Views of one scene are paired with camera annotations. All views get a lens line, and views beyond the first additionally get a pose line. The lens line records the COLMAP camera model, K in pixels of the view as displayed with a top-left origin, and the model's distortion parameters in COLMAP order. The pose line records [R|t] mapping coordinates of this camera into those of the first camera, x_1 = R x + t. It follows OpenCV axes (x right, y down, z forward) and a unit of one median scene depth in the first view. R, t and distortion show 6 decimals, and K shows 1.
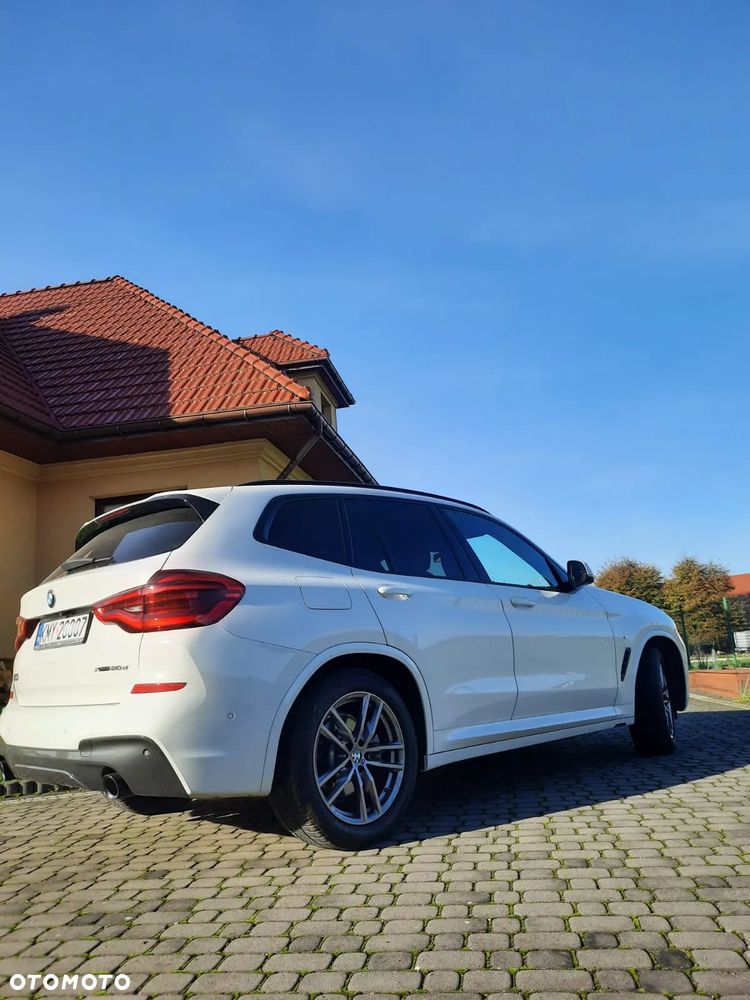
lens RADIAL K [[735.7, 0, 384.9], [0, 735.7, 499.8], [0, 0, 1]] dist [0.059816, -0.058394]
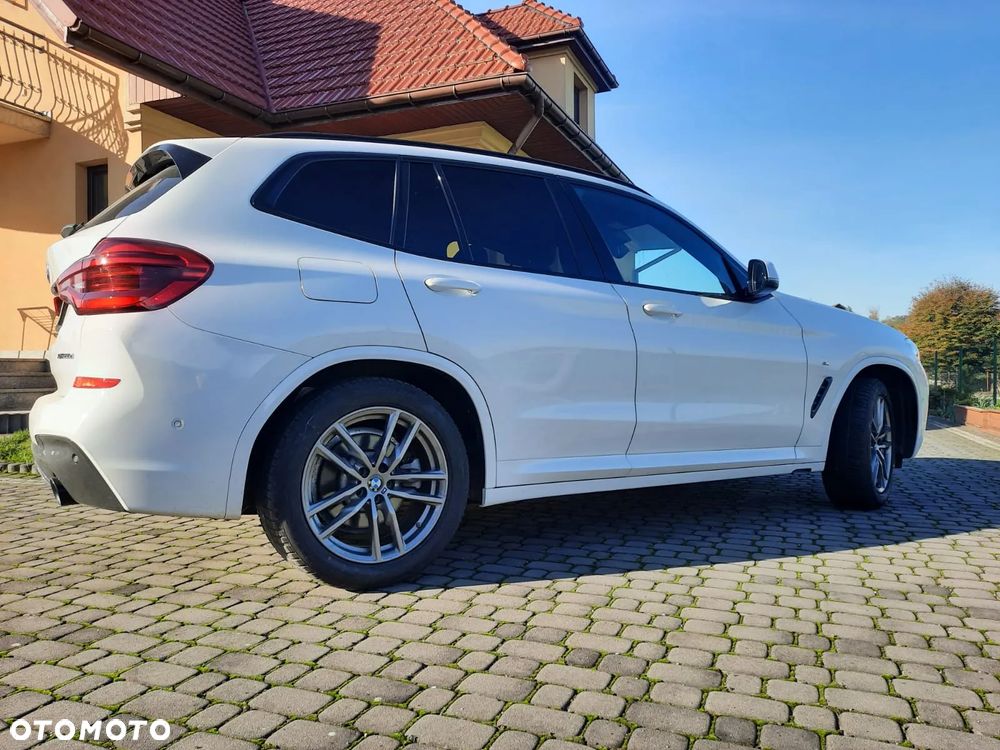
lens RADIAL K [[735.7, 0, 506.5], [0, 735.7, 375.6], [0, 0, 1]] dist [0.059816, -0.058394]
pose [[0.972052, 0.068909, -0.224425, 0.250955], [-0.017591, 0.974644, 0.223070, 0.045873], [0.234106, -0.212888, 0.948616, 0.272146]]
